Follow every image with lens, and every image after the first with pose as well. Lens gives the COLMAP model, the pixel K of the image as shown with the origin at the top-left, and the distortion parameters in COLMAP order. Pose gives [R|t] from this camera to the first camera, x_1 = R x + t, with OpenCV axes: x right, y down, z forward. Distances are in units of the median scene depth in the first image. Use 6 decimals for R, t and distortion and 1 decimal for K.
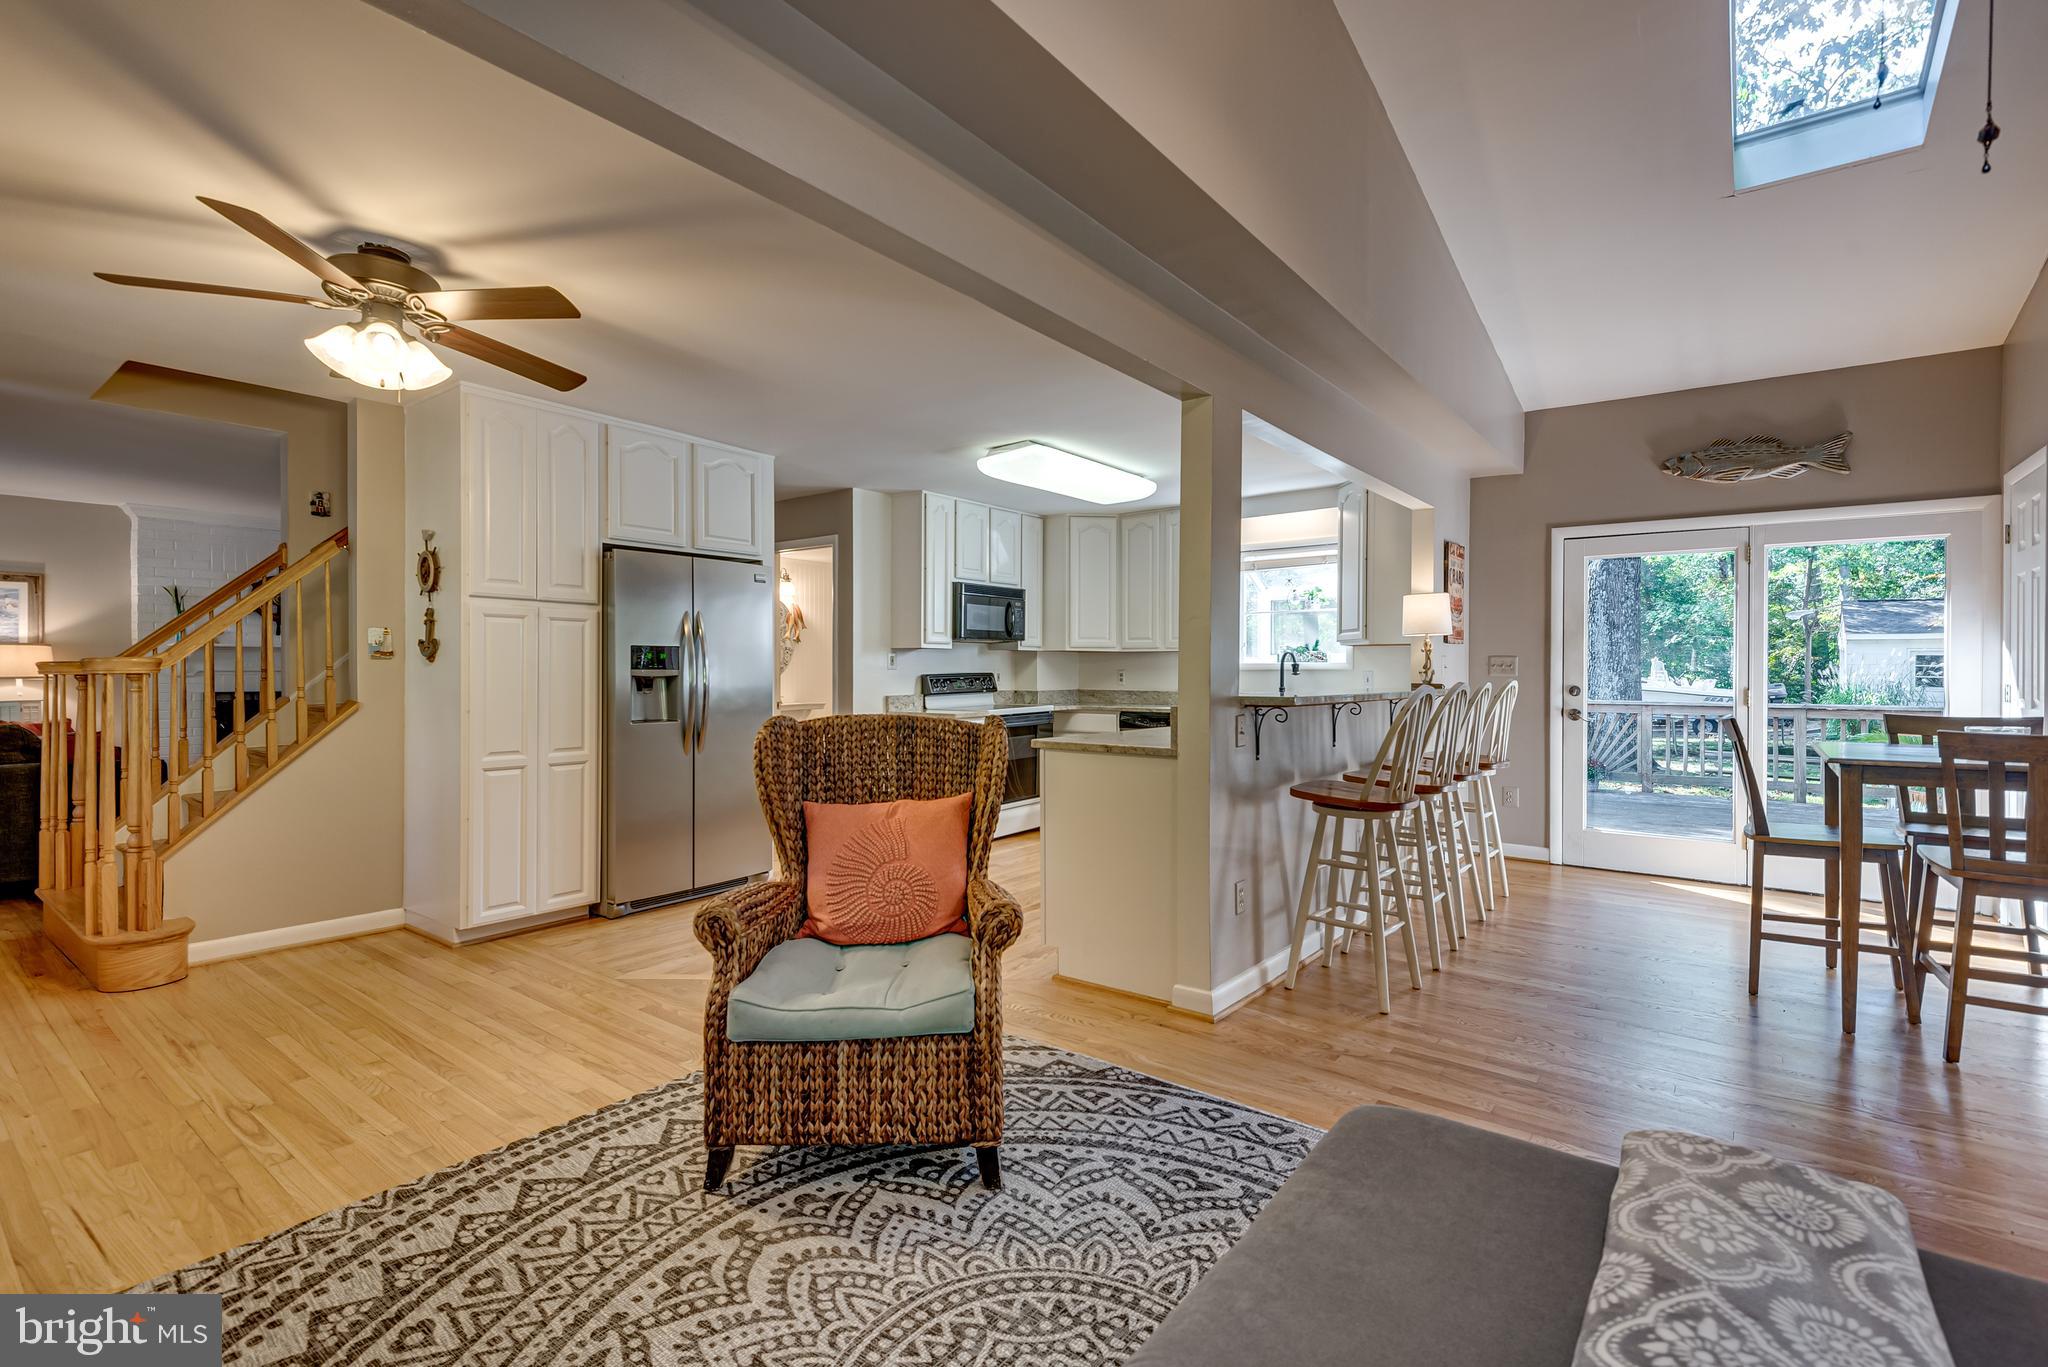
lens RADIAL K [[920.2, 0, 1038.9], [0, 920.2, 655.1], [0, 0, 1]] dist [0.004735, -0.003299]
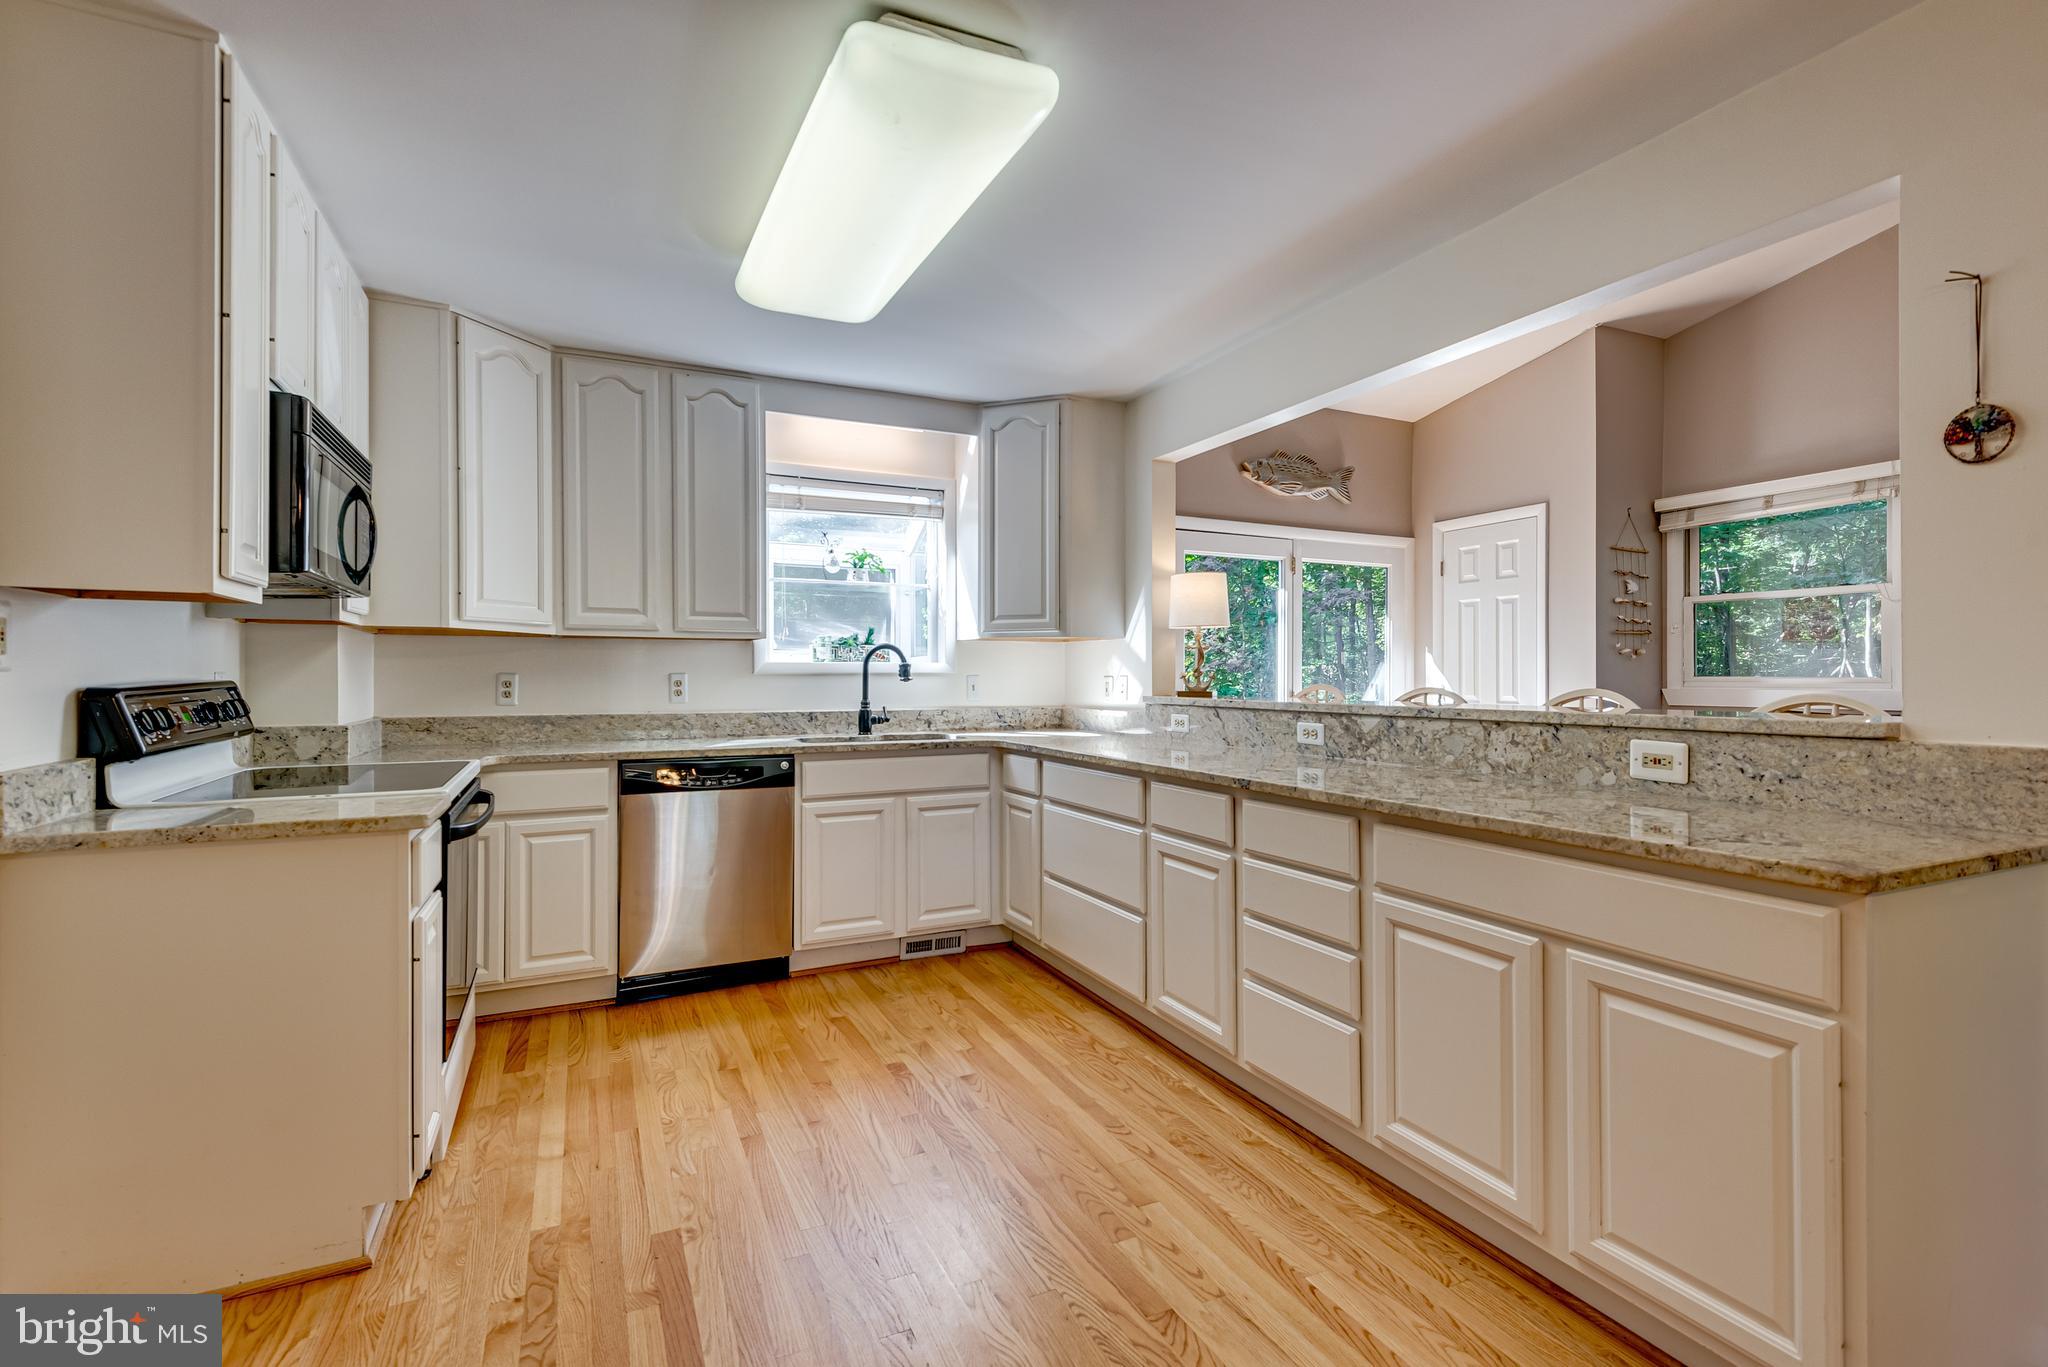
lens RADIAL K [[920.2, 0, 1033.4], [0, 920.2, 680.7], [0, 0, 1]] dist [0.004735, -0.003299]
pose [[0.466213, -0.005372, 0.884656, -0.483267], [-0.015139, 0.999787, 0.014050, 0.020336], [-0.884543, -0.019943, 0.466032, 1.198963]]
